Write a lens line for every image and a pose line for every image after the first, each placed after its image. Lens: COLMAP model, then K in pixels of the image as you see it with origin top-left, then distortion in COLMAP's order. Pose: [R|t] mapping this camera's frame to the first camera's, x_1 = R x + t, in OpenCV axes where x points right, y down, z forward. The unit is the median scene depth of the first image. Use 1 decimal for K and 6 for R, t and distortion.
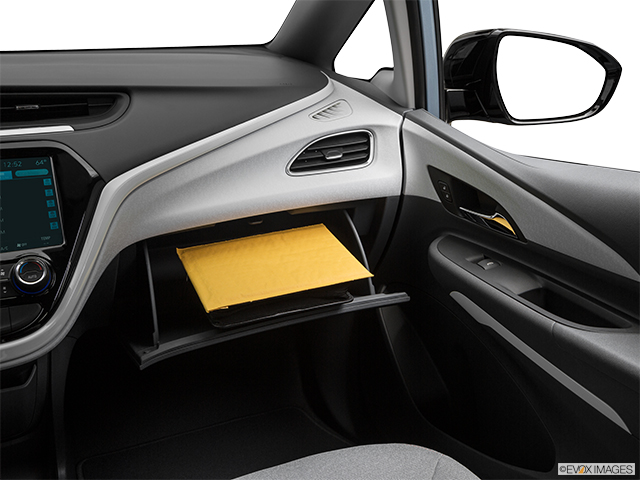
lens RADIAL K [[666.1, 0, 315.9], [0, 666.1, 243.3], [0, 0, 1]] dist [-0.017277, 0.000000]
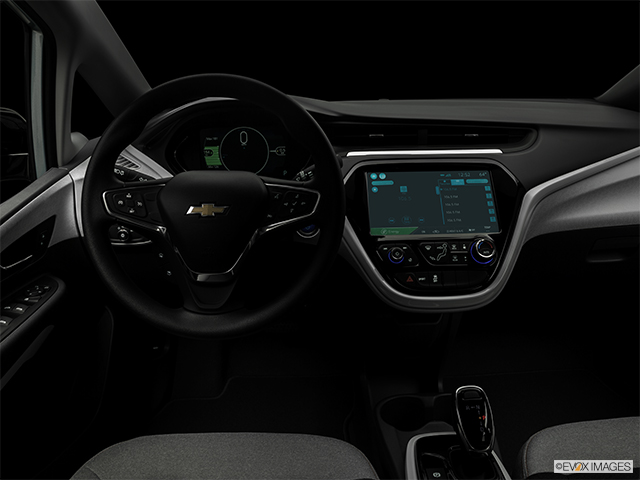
lens RADIAL K [[474.0, 0, 331.4], [0, 474.0, 237.9], [0, 0, 1]] dist [-0.121280, 0.051899]
pose [[0.915579, 0.113497, -0.385789, -0.274758], [-0.111648, 0.993373, 0.027277, 0.023117], [0.386328, 0.018098, 0.922184, -0.055941]]
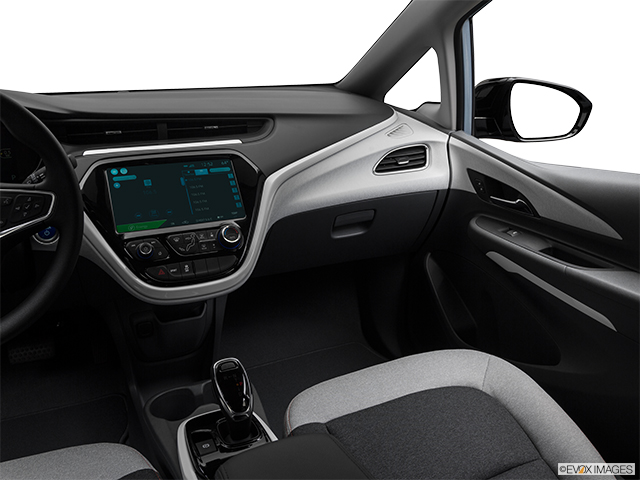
lens RADIAL K [[537.5, 0, 323.7], [0, 537.5, 235.4], [0, 0, 1]] dist [-0.089017, 0.050773]
pose [[0.999706, -0.000477, 0.024263, -0.195661], [0.000646, 0.999975, -0.006974, 0.043439], [-0.024259, 0.006988, 0.999681, -0.192517]]
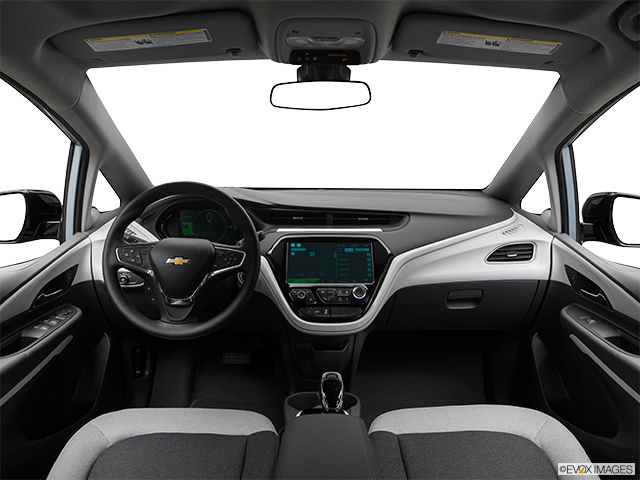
lens RADIAL K [[474.0, 0, 332.8], [0, 474.0, 246.6], [0, 0, 1]] dist [-0.121280, 0.051899]
pose [[0.924353, 0.084449, -0.372075, 0.051497], [-0.134192, 0.984848, -0.109847, 0.060409], [0.357161, 0.151467, 0.921680, -0.408592]]
